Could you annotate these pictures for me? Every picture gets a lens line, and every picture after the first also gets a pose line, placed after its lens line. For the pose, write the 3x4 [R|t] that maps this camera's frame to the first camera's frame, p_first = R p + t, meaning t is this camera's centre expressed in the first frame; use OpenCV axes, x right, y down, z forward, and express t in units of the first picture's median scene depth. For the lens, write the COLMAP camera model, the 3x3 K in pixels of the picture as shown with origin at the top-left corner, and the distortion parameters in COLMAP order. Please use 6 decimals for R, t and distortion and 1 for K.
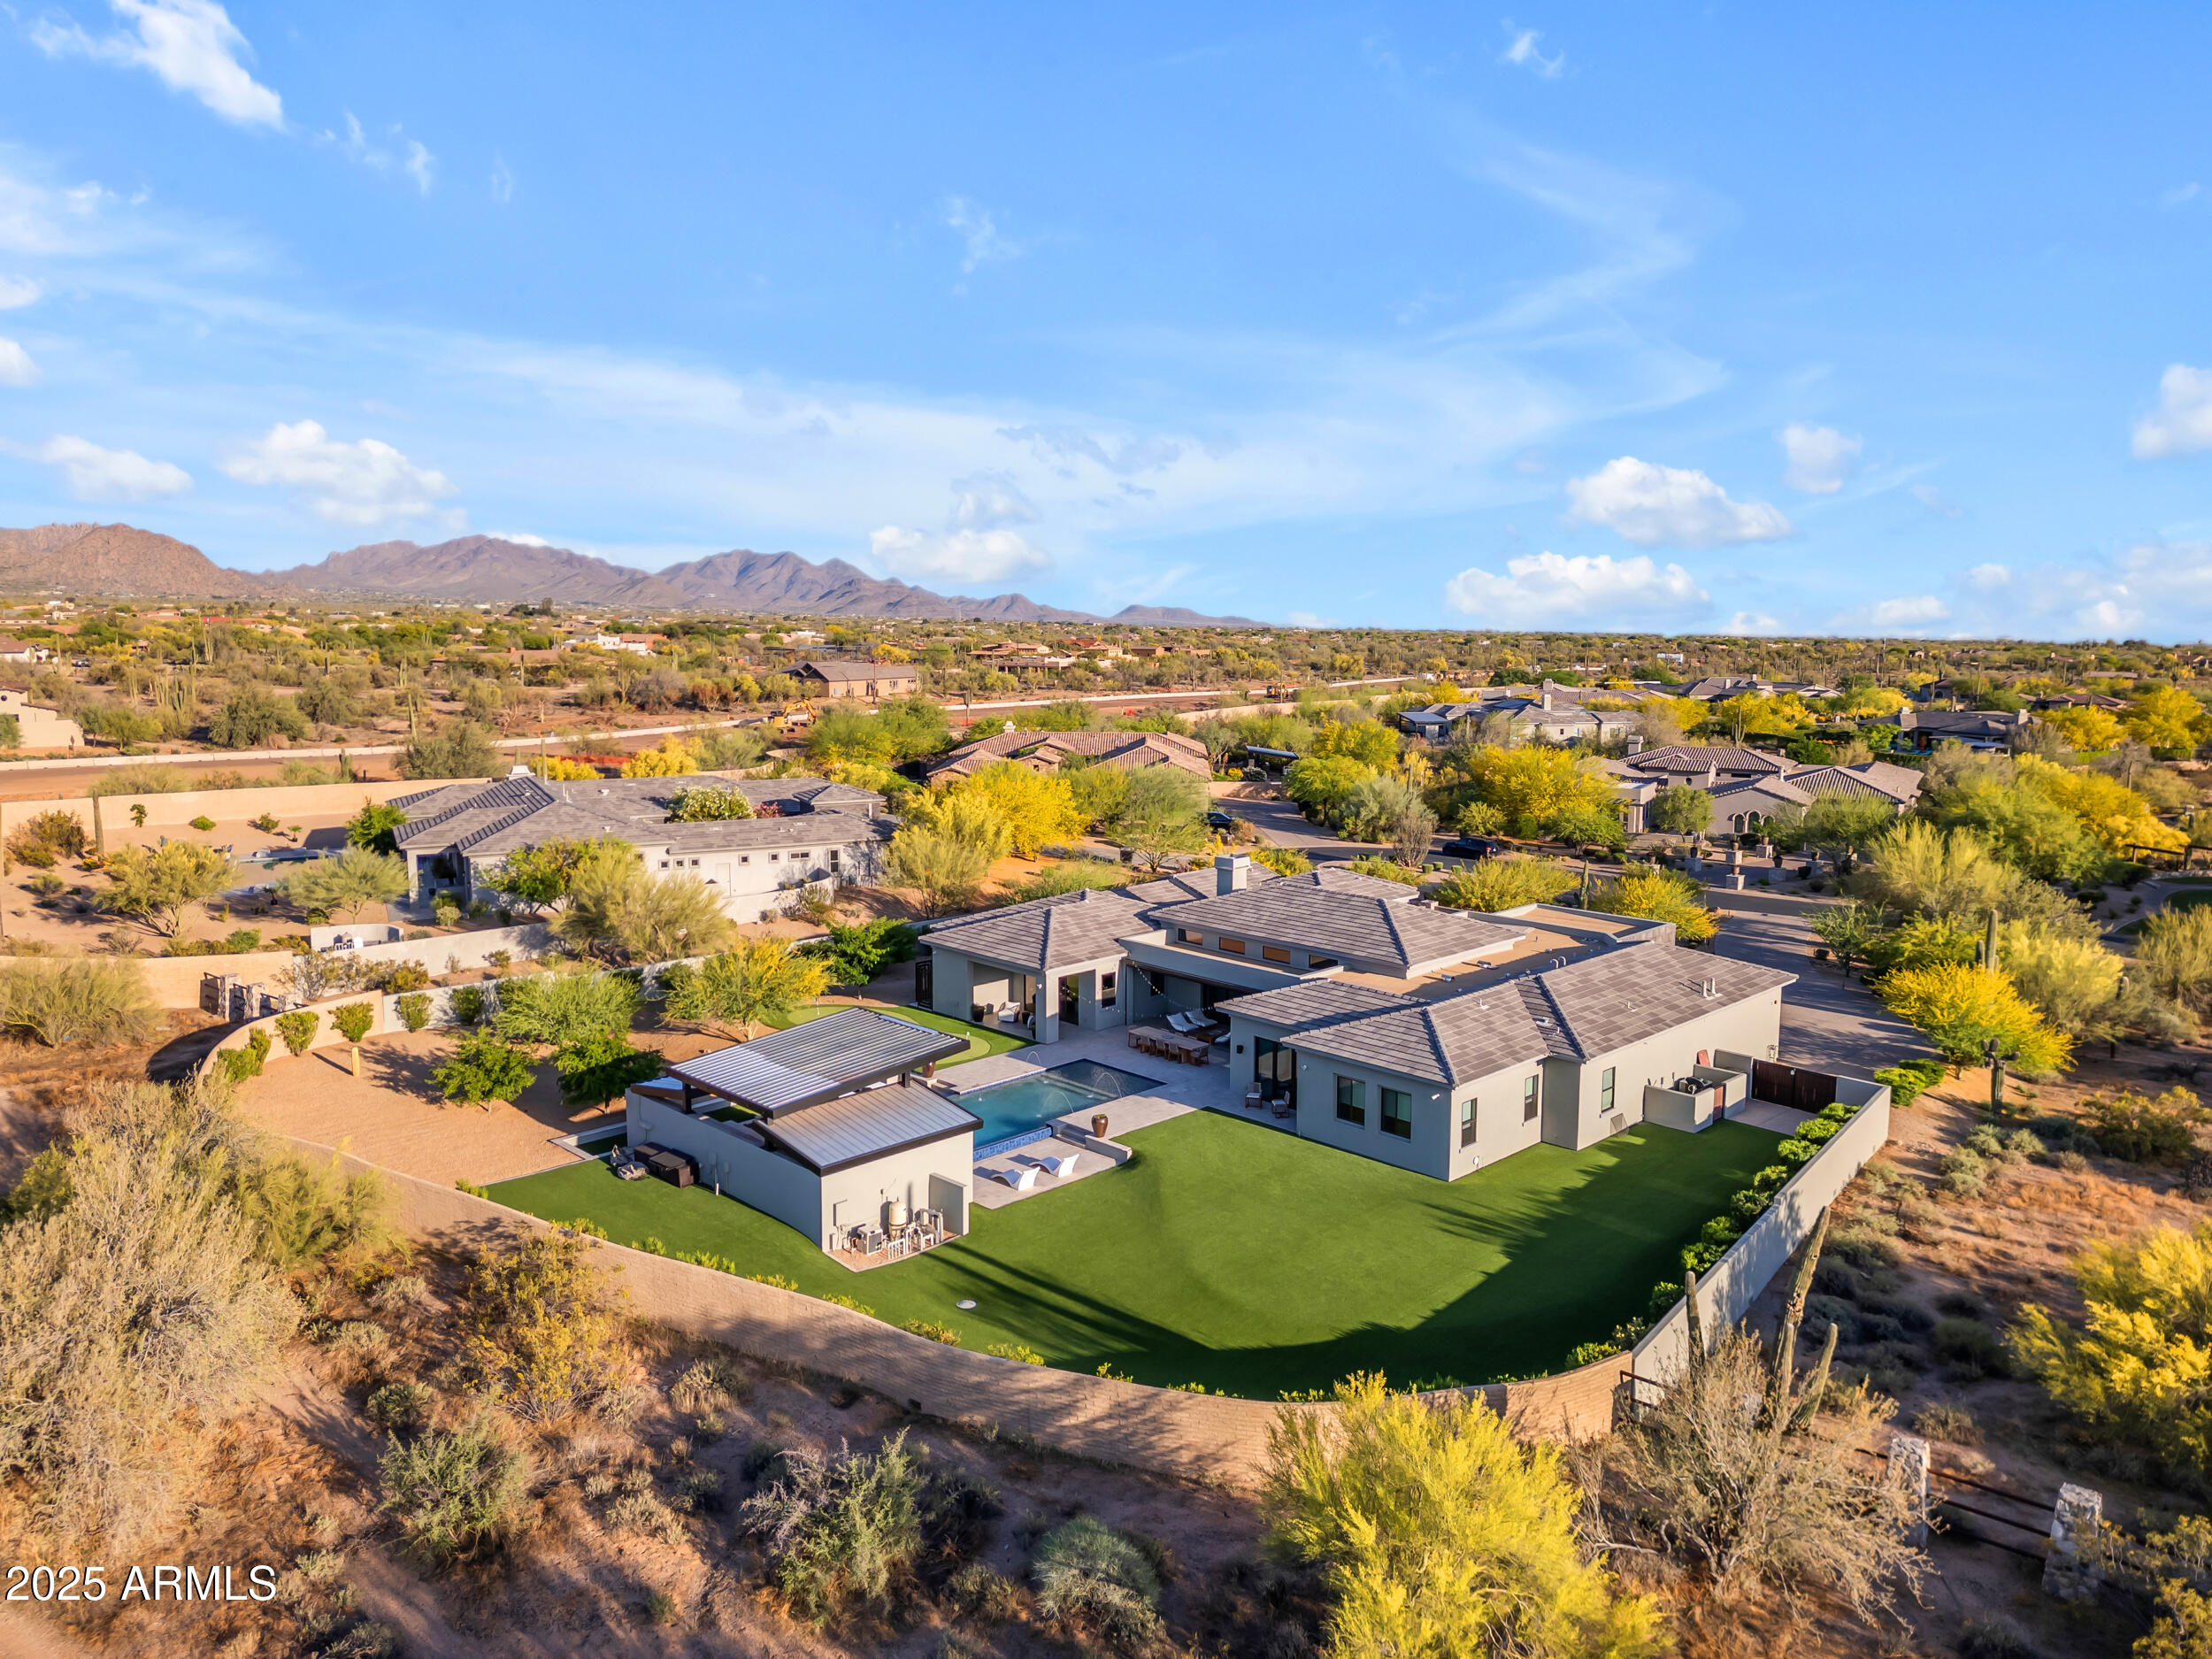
lens RADIAL K [[1540.2, 0, 1099.9], [0, 1540.2, 827.5], [0, 0, 1]] dist [0.084467, -0.084419]
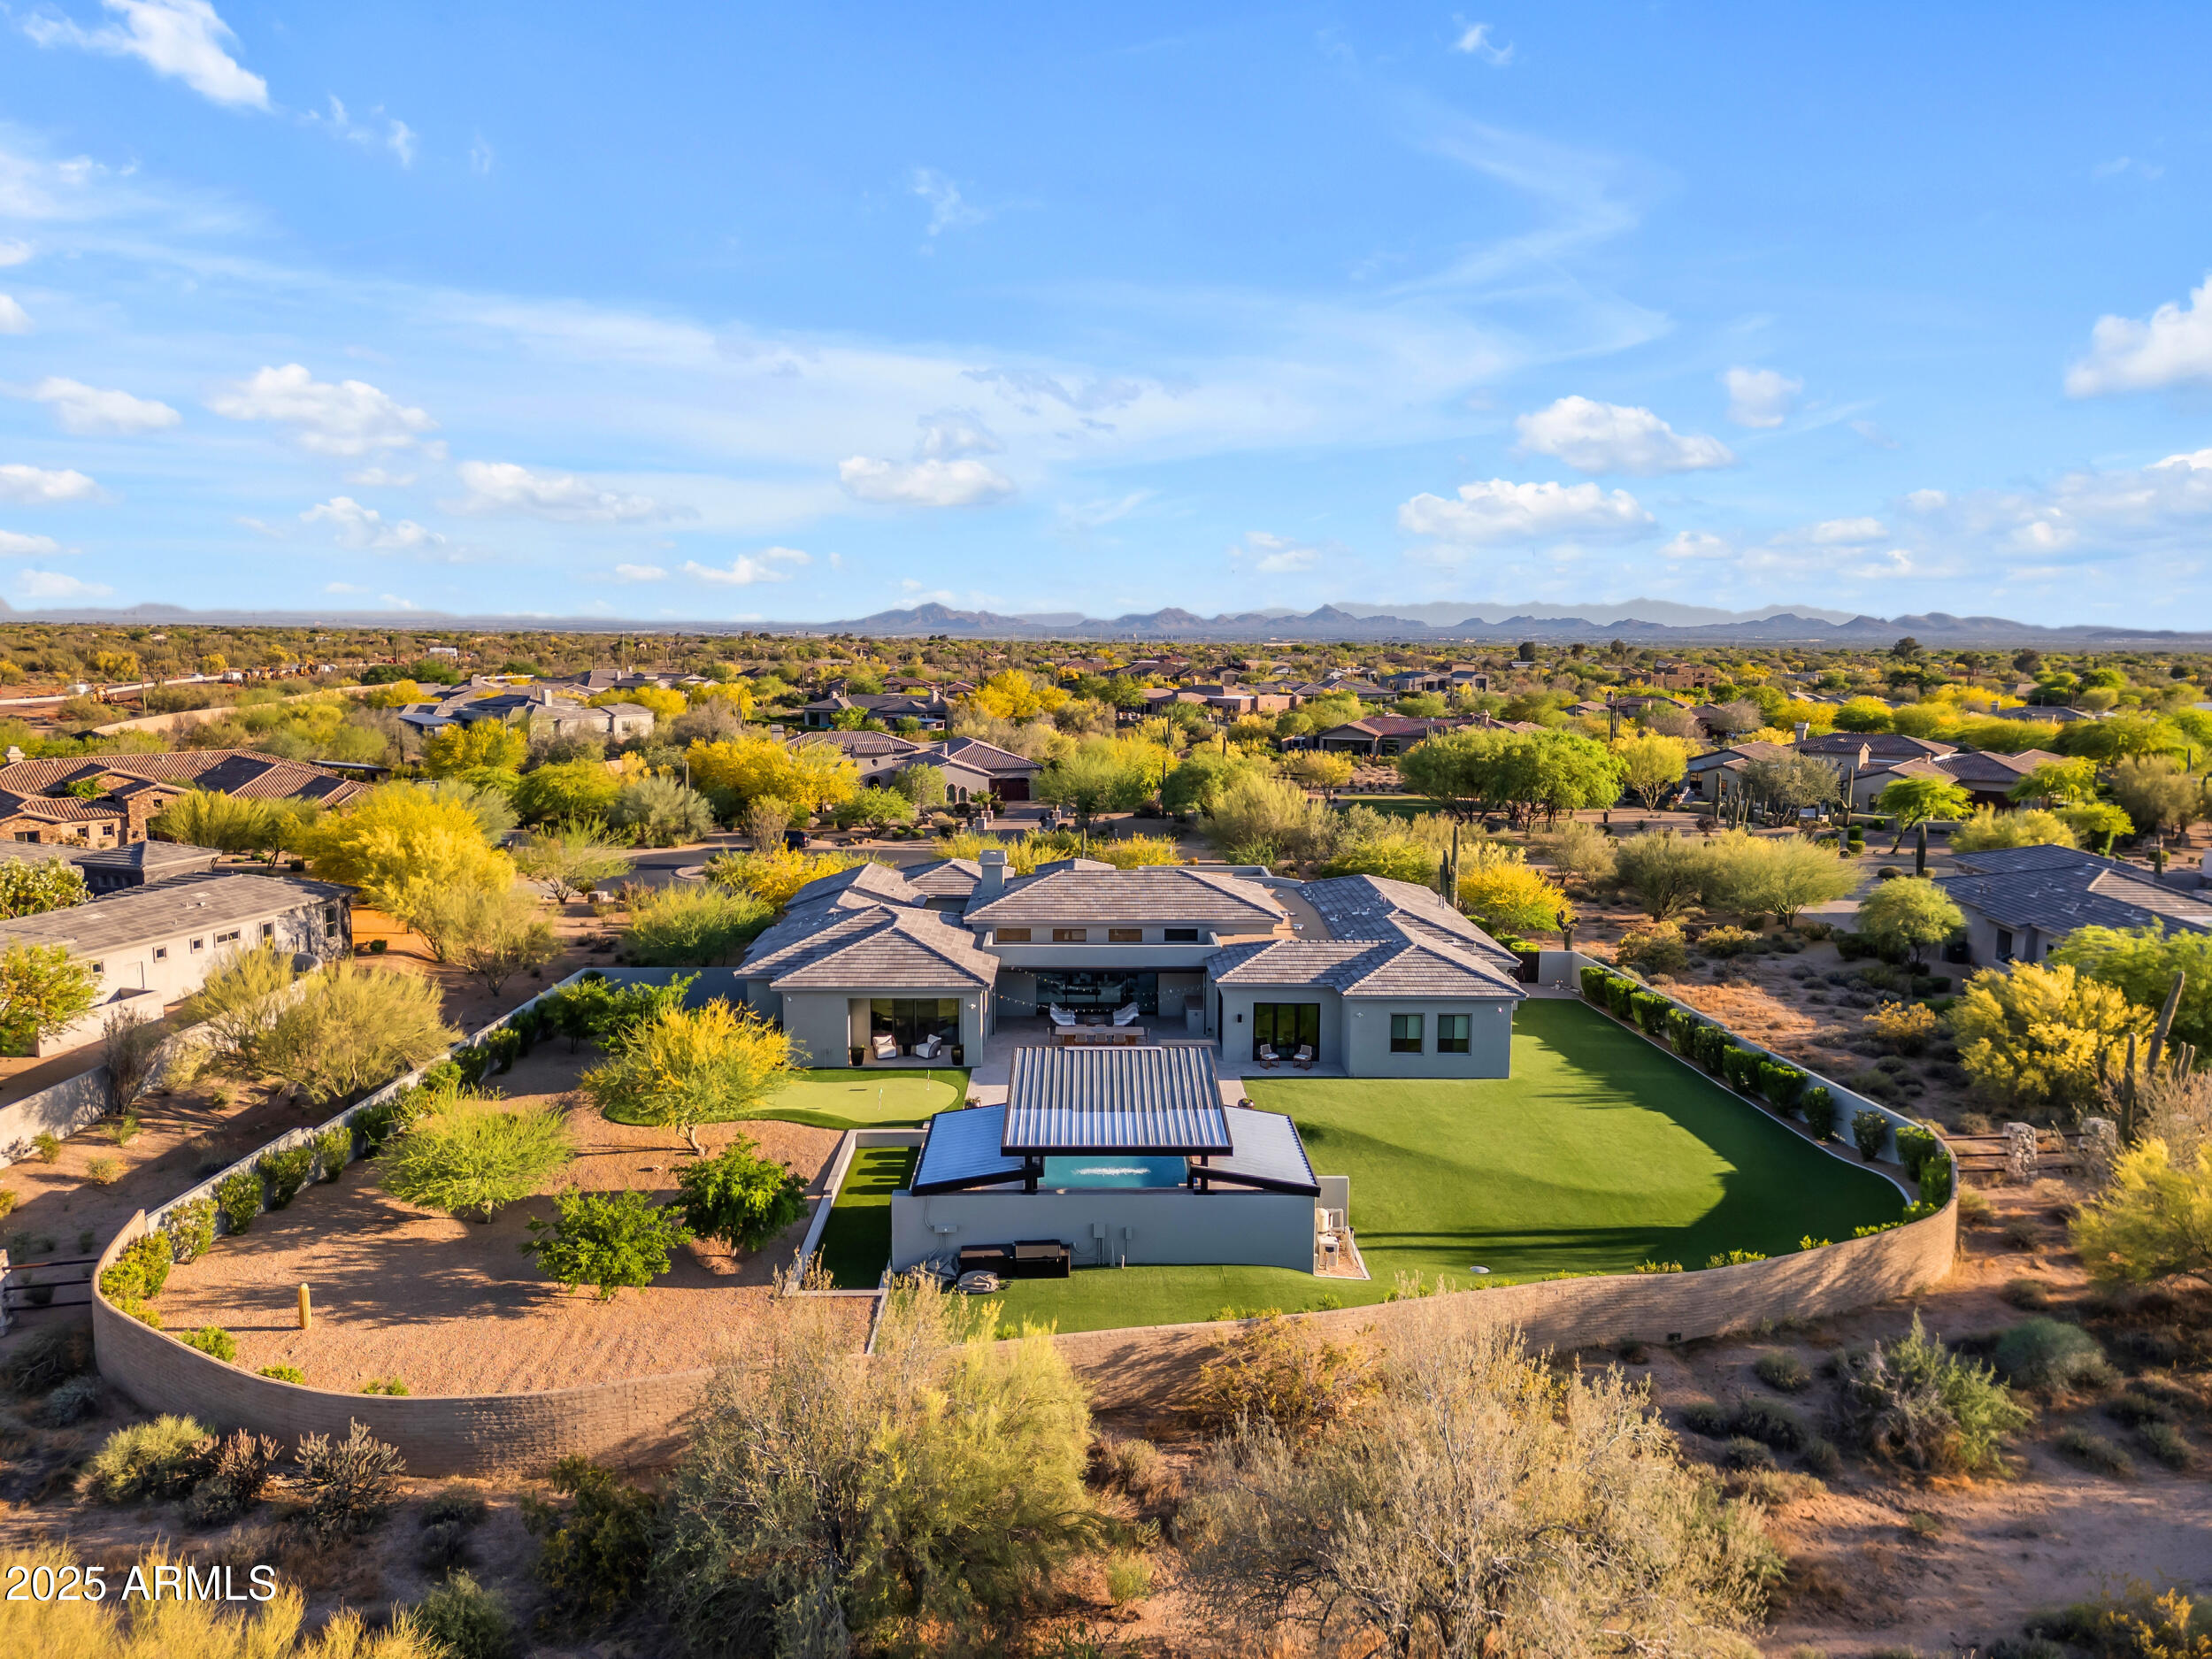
lens RADIAL K [[1540.2, 0, 1099.9], [0, 1540.2, 827.5], [0, 0, 1]] dist [0.084467, -0.084419]
pose [[0.700736, -0.101001, 0.706235, -0.427601], [0.098065, 0.994168, 0.044878, -0.026280], [-0.706649, 0.037809, 0.706554, 0.188660]]
